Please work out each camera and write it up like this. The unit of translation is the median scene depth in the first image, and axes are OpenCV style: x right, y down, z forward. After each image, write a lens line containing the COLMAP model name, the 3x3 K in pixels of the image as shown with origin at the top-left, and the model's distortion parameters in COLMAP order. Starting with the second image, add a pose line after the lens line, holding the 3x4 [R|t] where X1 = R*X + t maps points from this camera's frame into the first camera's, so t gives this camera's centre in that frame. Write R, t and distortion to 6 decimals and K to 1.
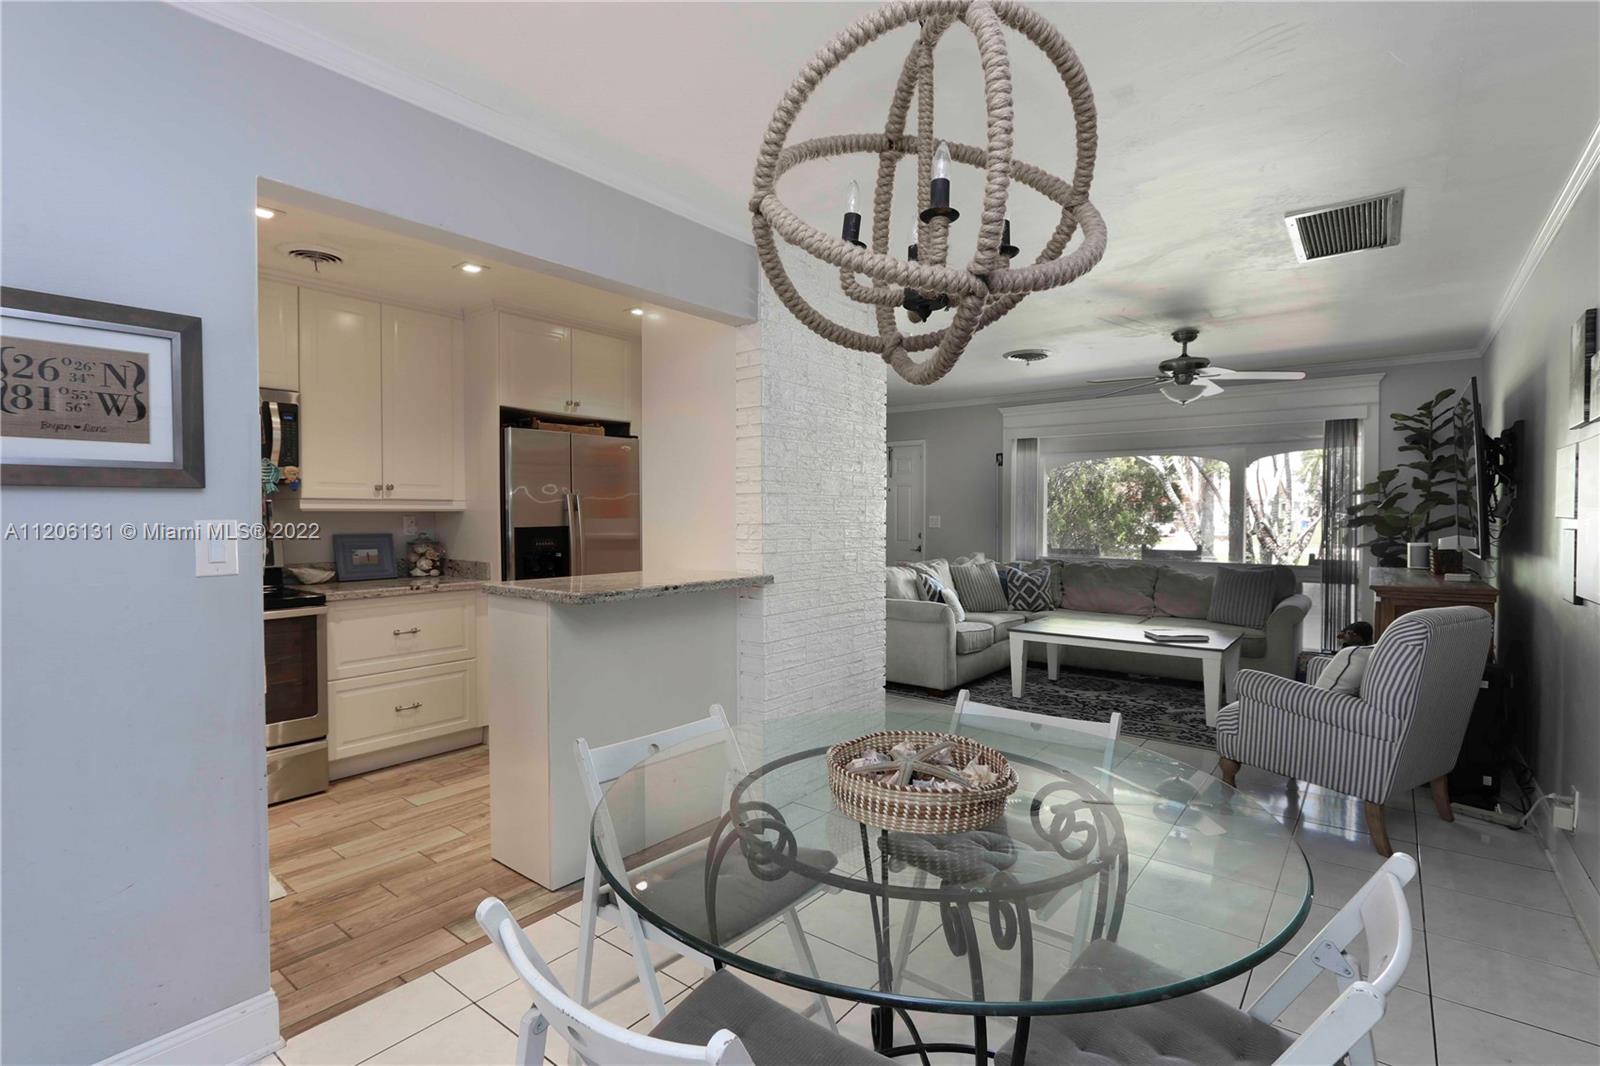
lens RADIAL K [[774.6, 0, 786.3], [0, 774.6, 536.2], [0, 0, 1]] dist [-0.021067, 0.003624]
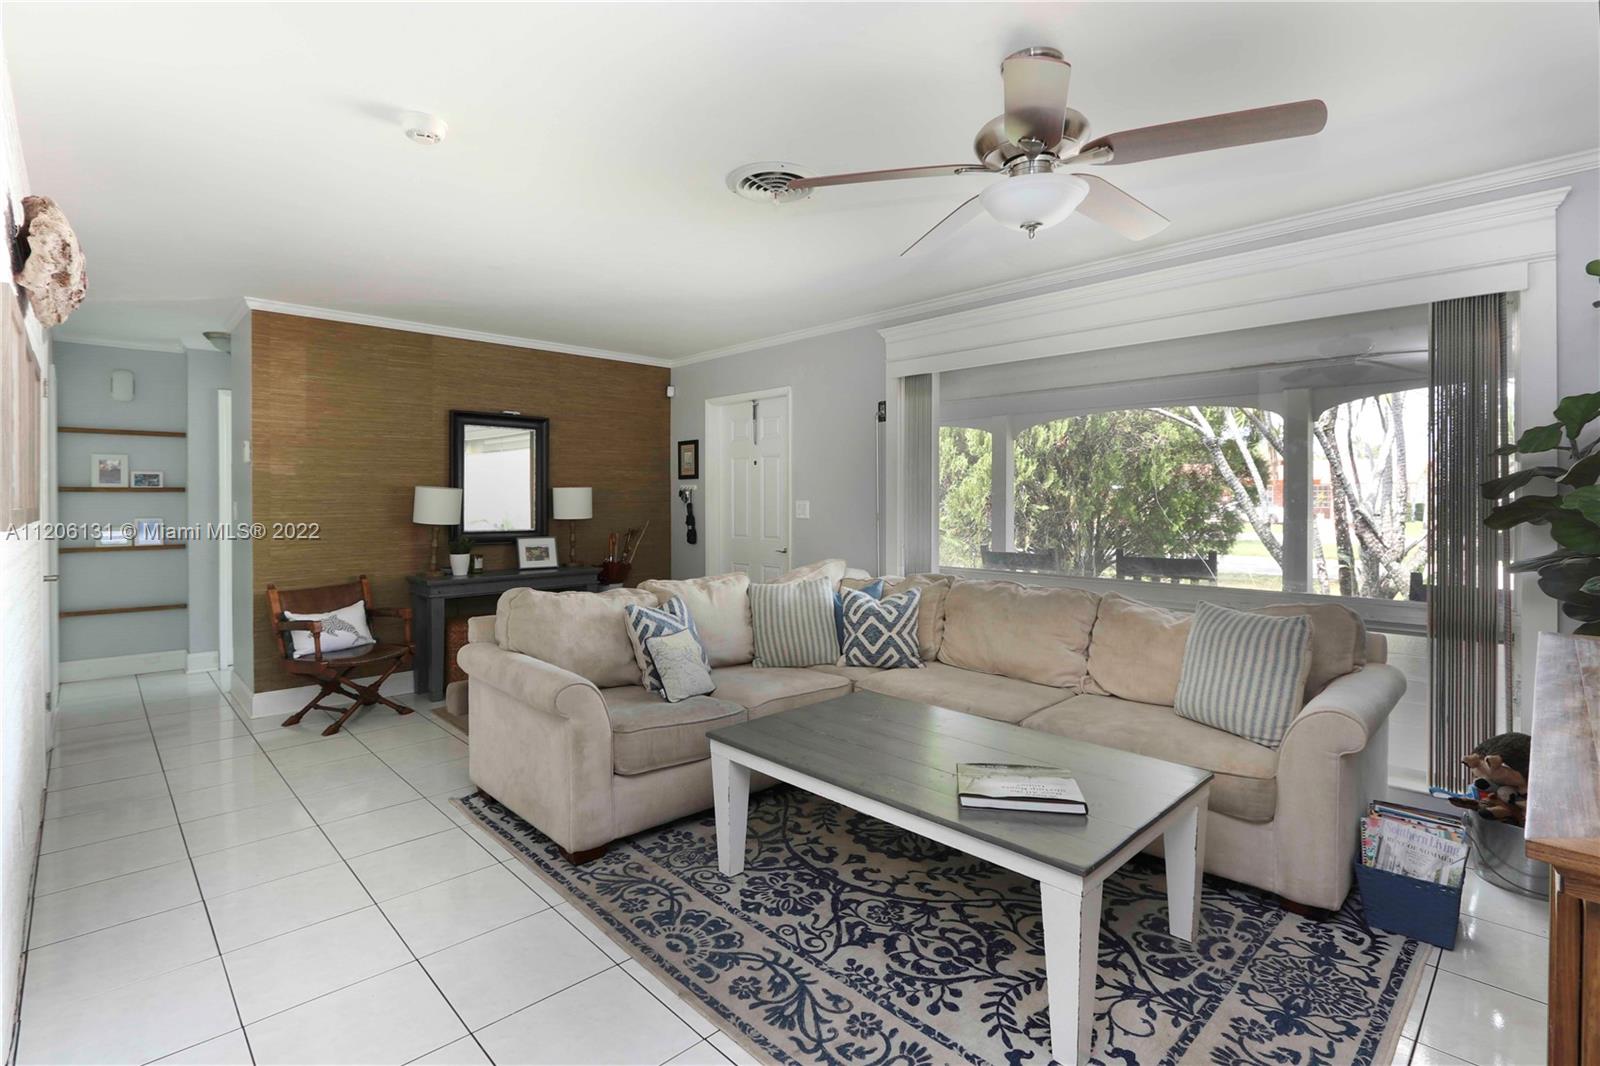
lens RADIAL K [[774.6, 0, 790.8], [0, 774.6, 500.8], [0, 0, 1]] dist [-0.021067, 0.003624]
pose [[0.990819, -0.001524, -0.135188, 0.332736], [-0.002180, 0.999626, -0.027250, -0.010378], [0.135179, 0.027294, 0.990445, 0.427187]]
